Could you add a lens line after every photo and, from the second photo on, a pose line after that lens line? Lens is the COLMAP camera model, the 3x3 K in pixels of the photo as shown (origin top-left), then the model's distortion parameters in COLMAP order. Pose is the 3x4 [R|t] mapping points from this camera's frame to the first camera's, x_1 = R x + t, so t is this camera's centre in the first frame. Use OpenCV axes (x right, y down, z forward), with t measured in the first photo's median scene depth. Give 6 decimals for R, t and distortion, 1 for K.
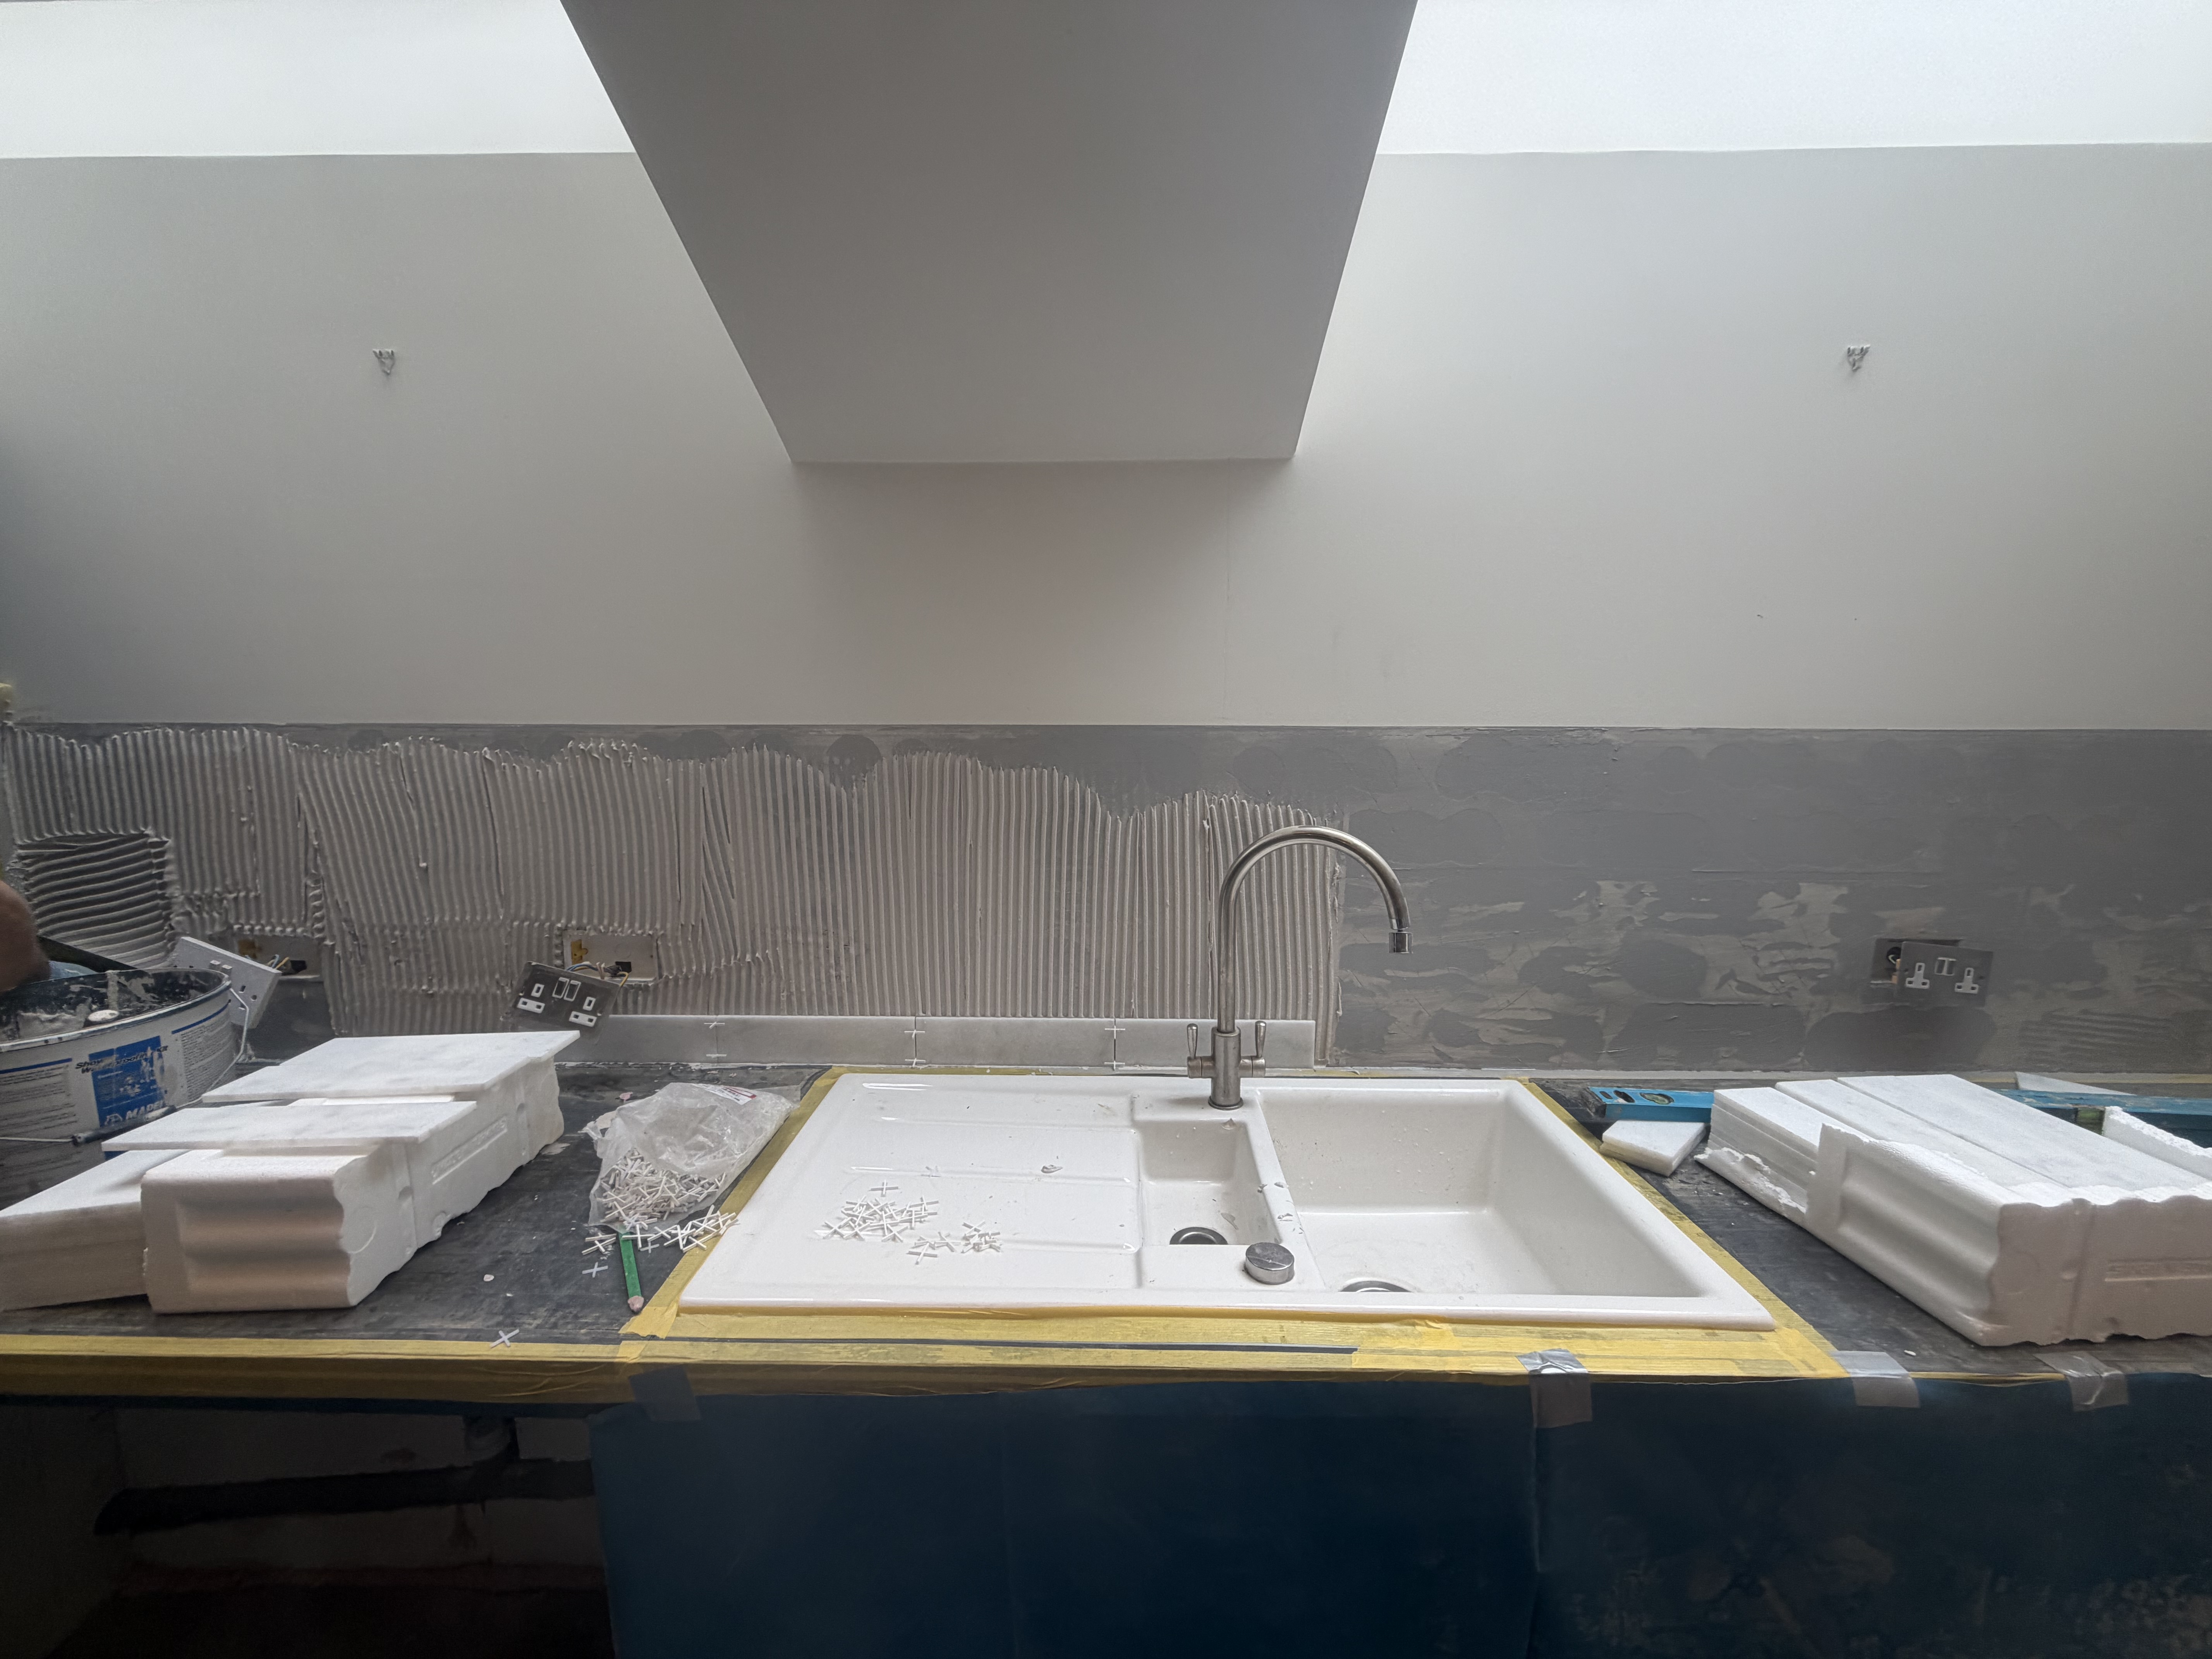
lens RADIAL K [[876.1, 0, 1091.3], [0, 876.1, 822.4], [0, 0, 1]] dist [-0.000078, 0.000306]
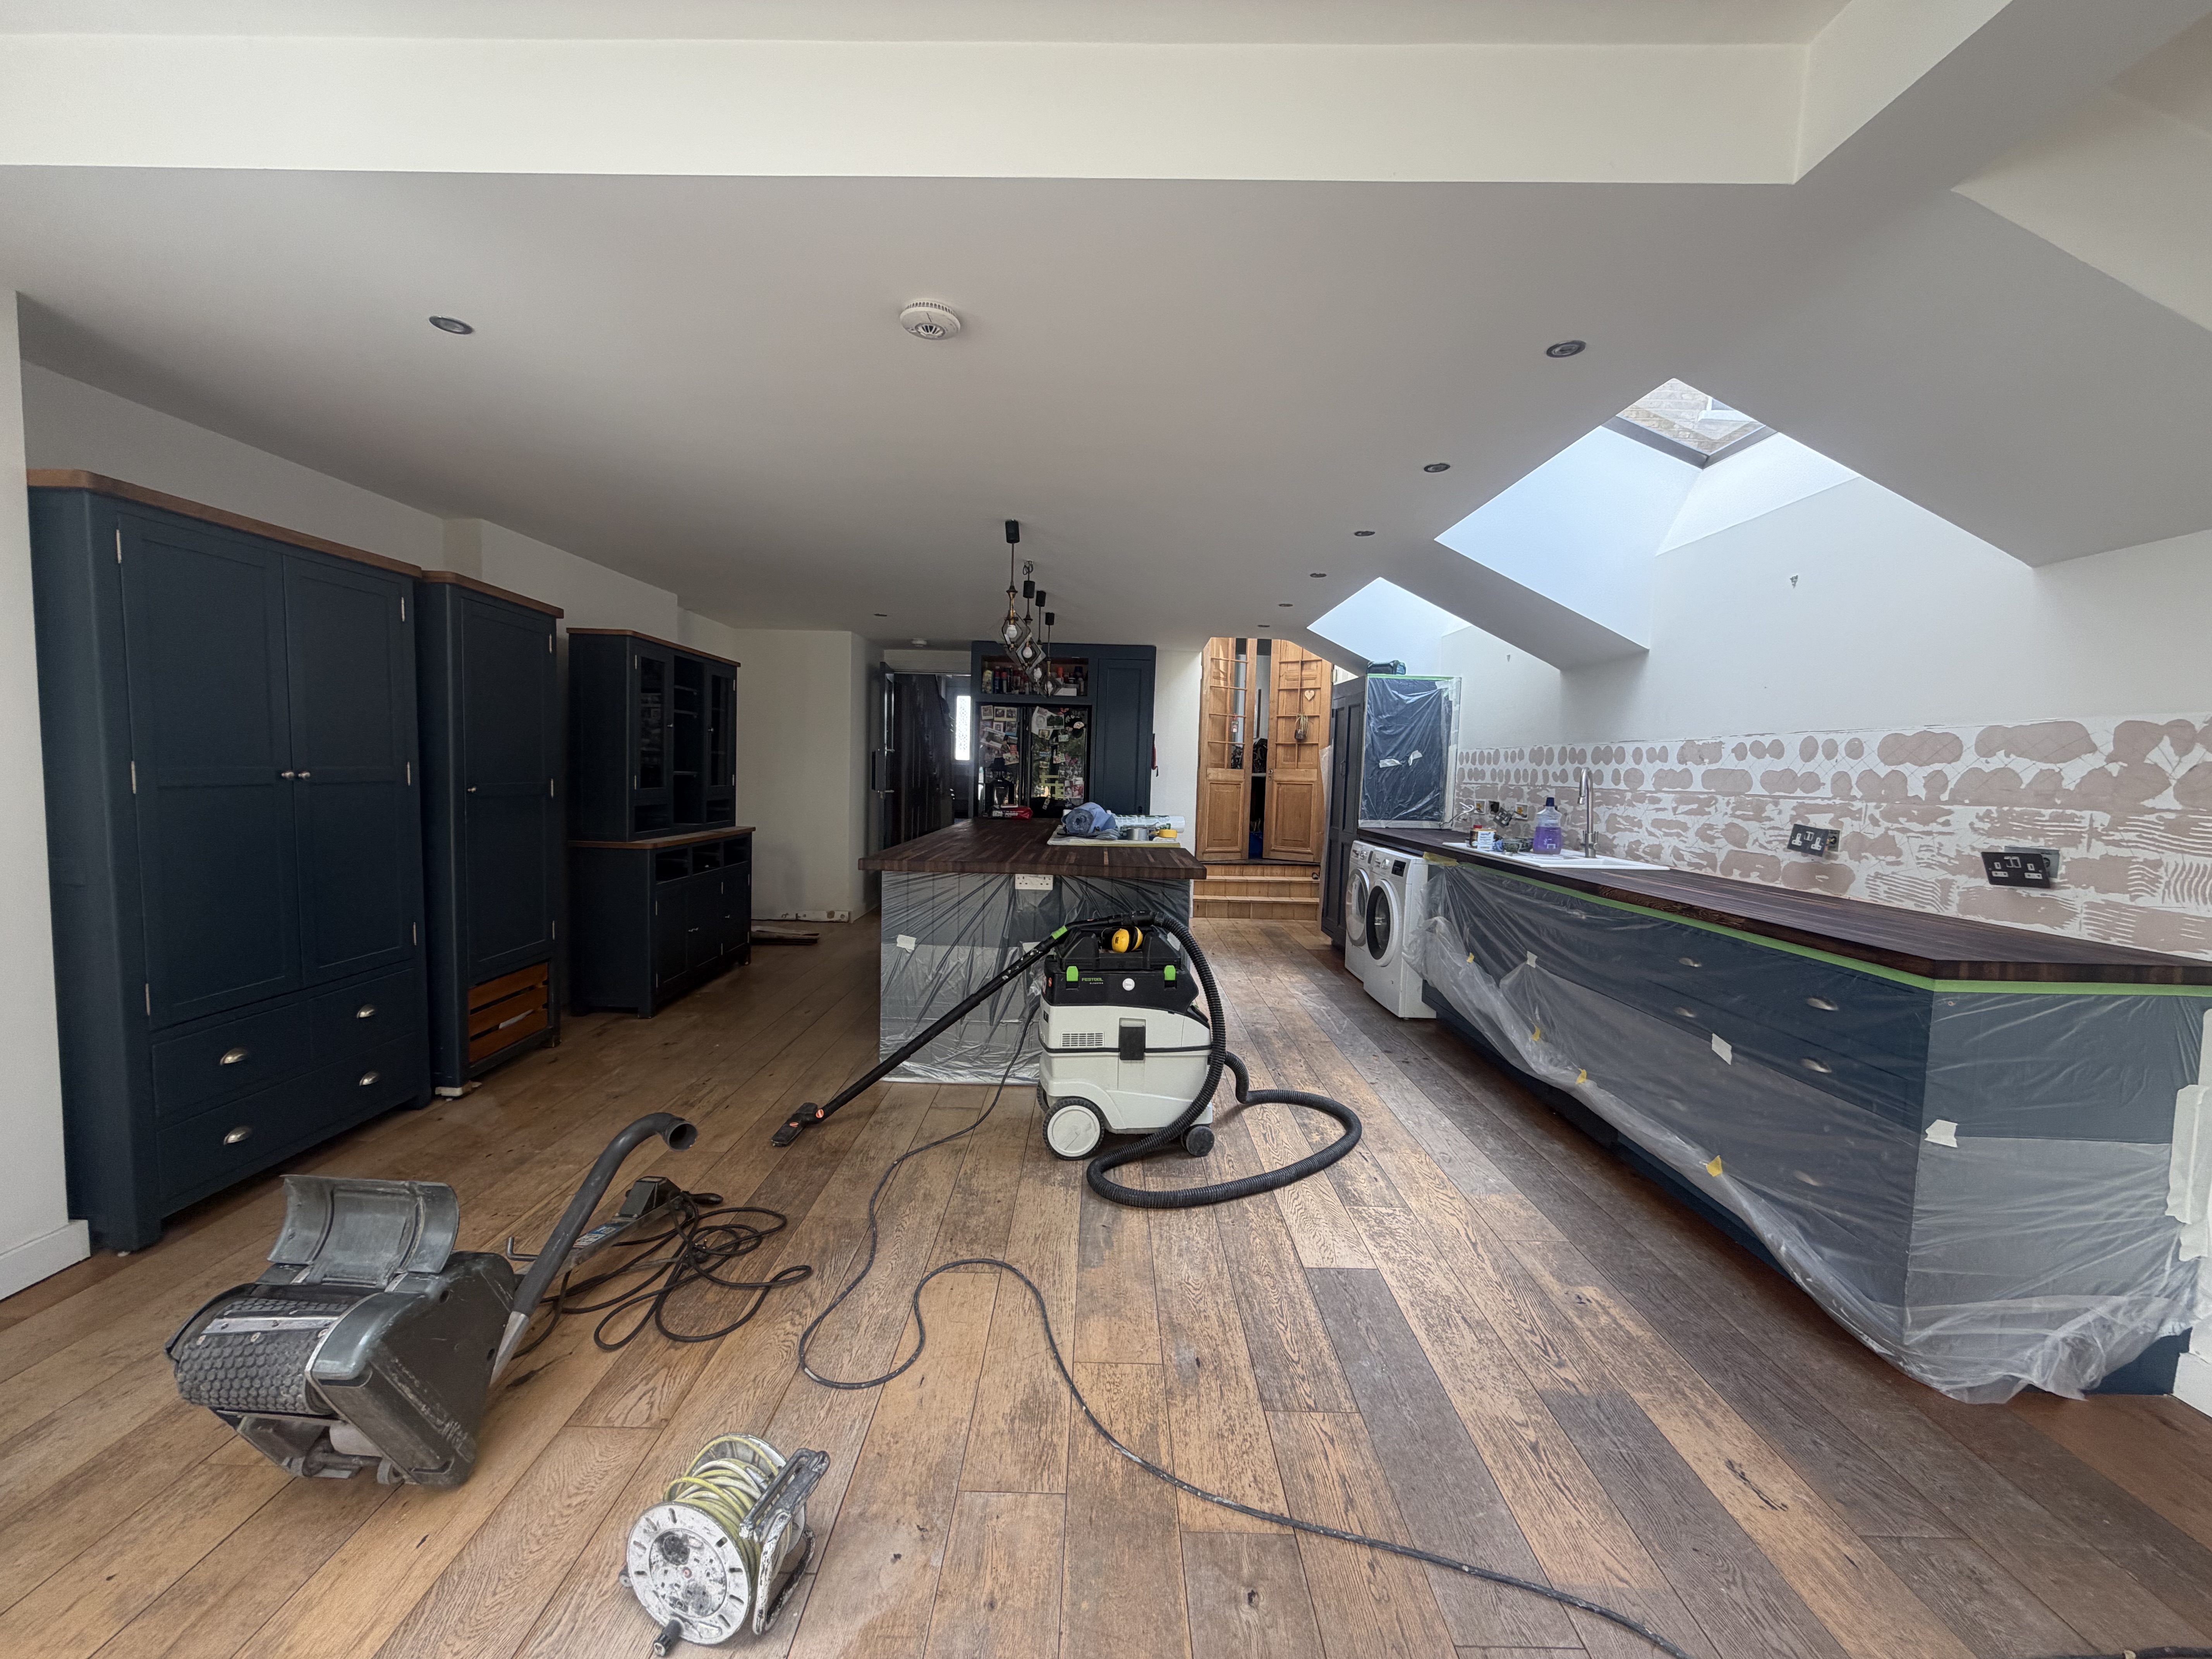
lens RADIAL K [[876.1, 0, 1100.5], [0, 876.1, 828.4], [0, 0, 1]] dist [-0.000078, 0.000306]
pose [[0.020653, 0.065732, -0.997624, 3.016433], [-0.158003, 0.985511, 0.061663, 0.276763], [0.987223, 0.156354, 0.030740, -0.790515]]
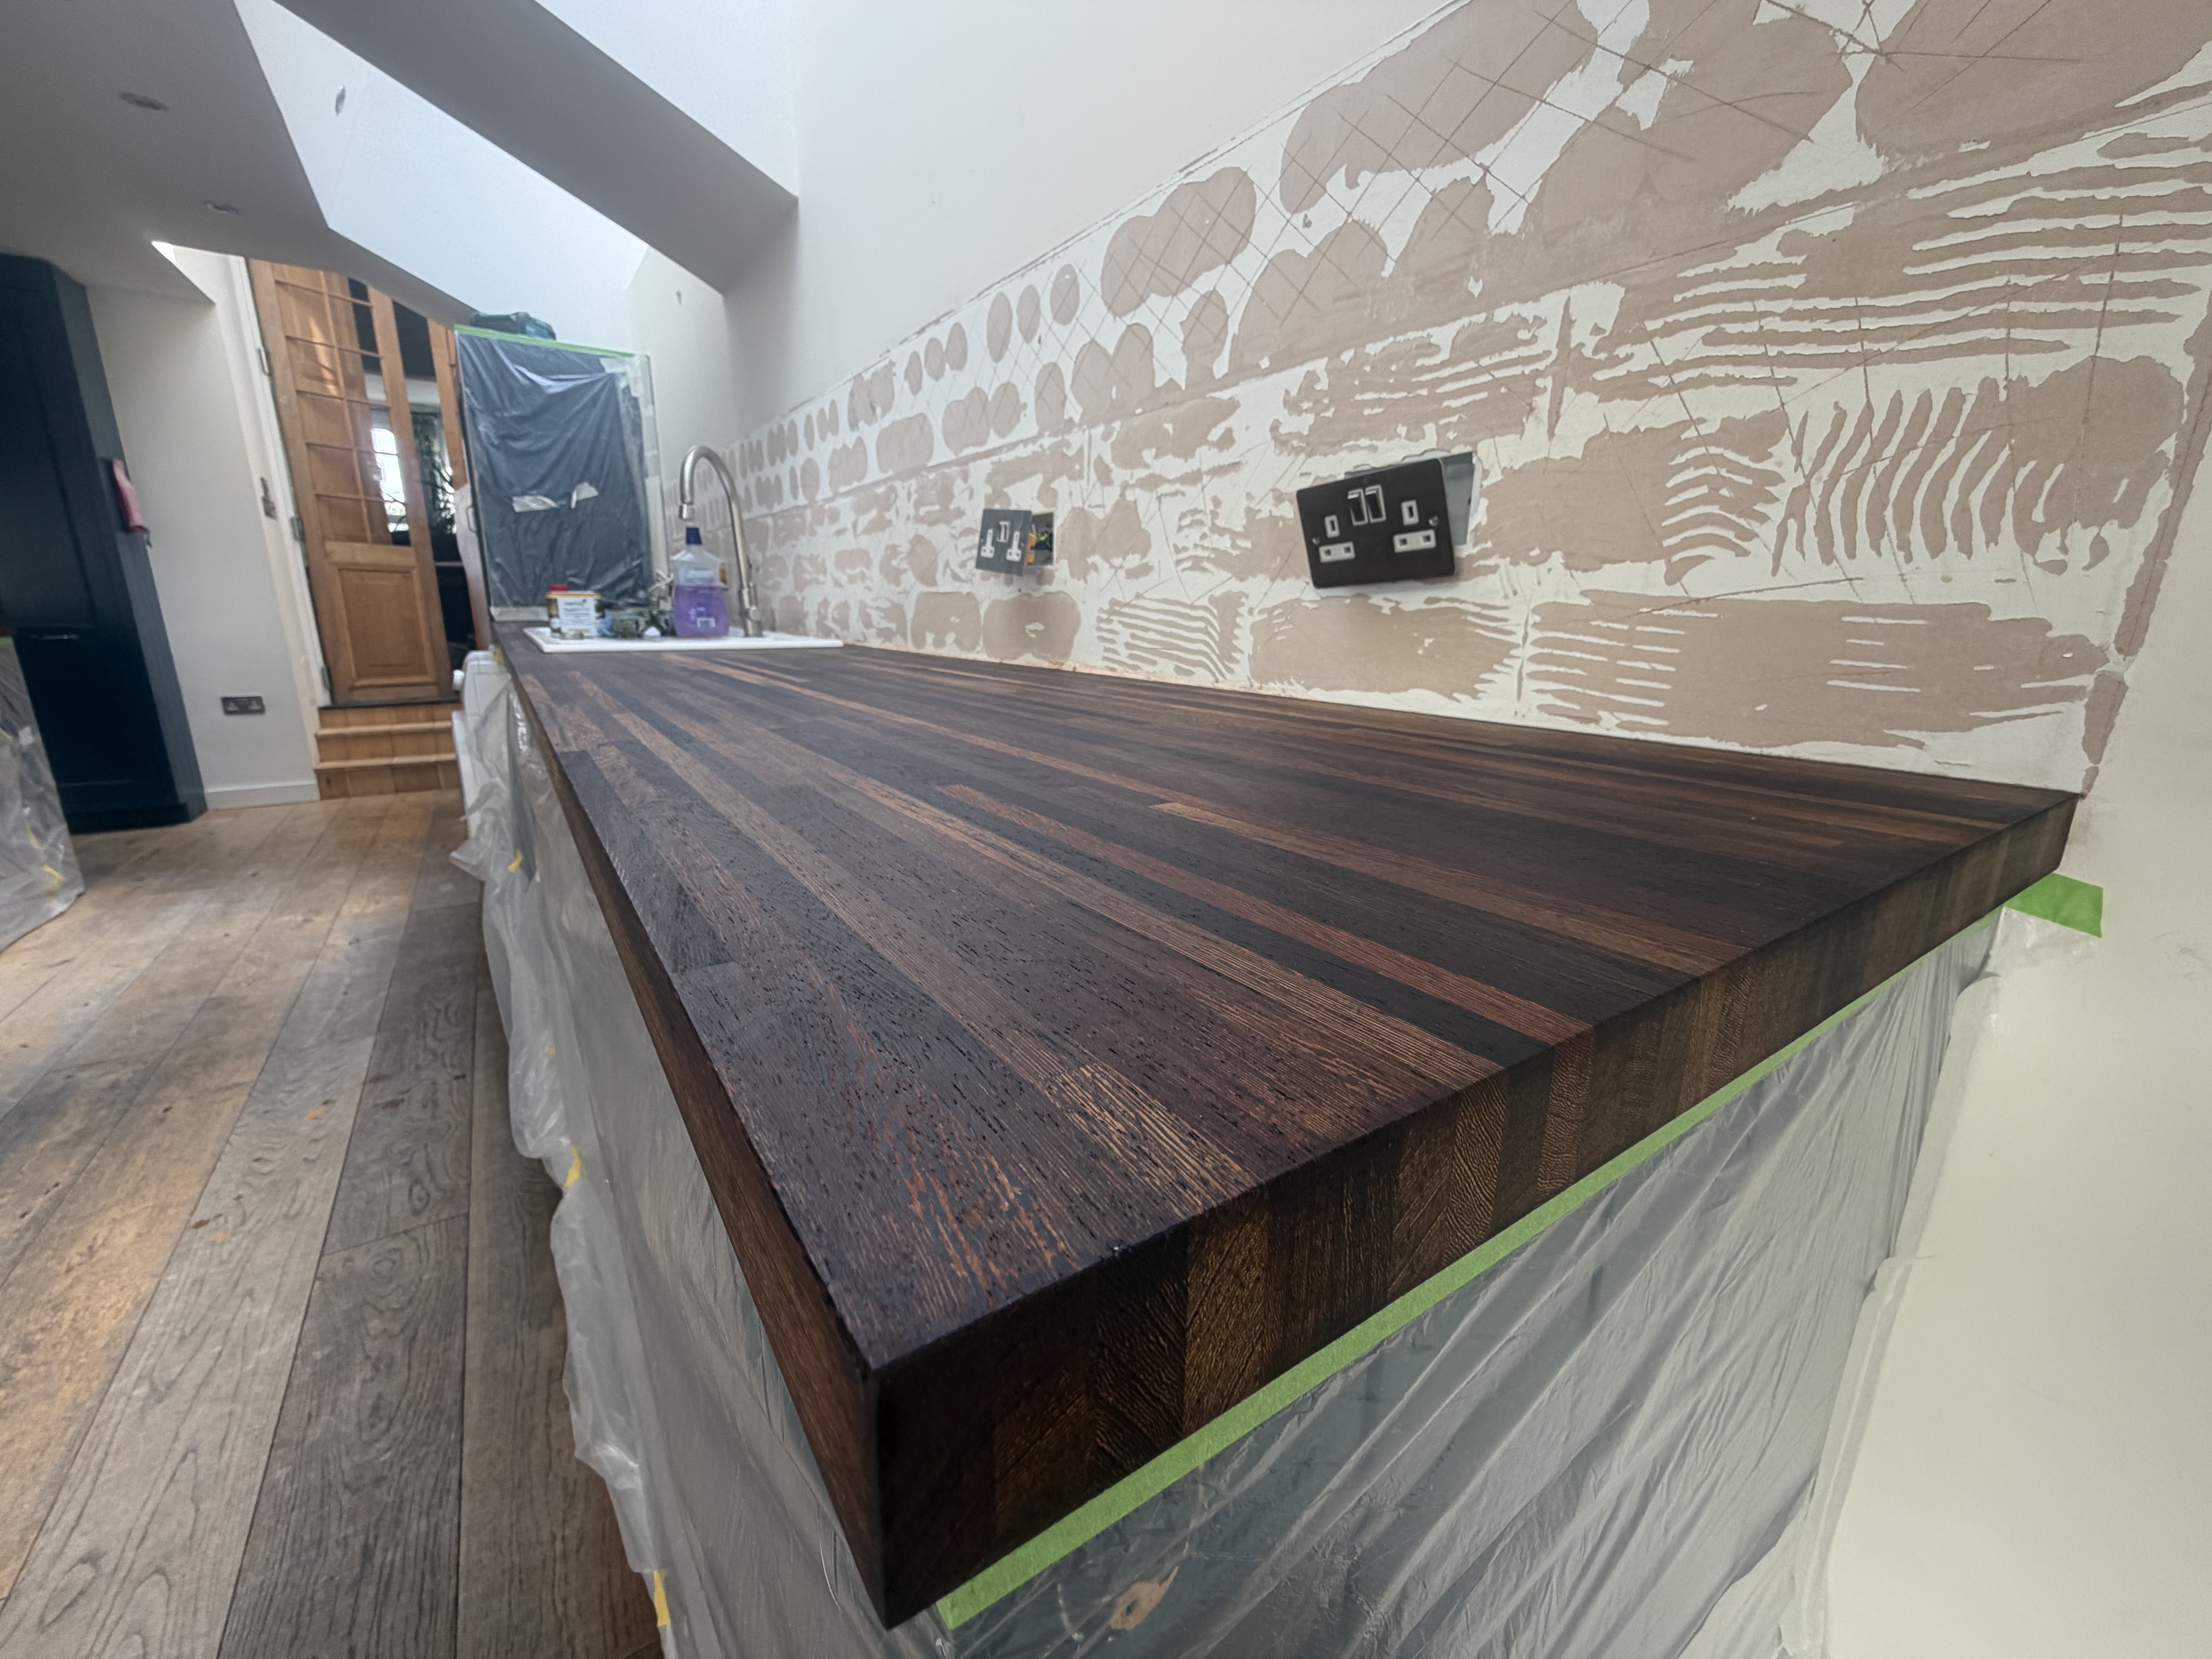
lens RADIAL K [[876.1, 0, 1100.6], [0, 876.1, 823.9], [0, 0, 1]] dist [-0.000078, 0.000306]
pose [[0.577279, 0.201296, -0.791346, 1.786958], [-0.117413, 0.979529, 0.163513, 0.293206], [0.808061, -0.001479, 0.589096, 0.509573]]
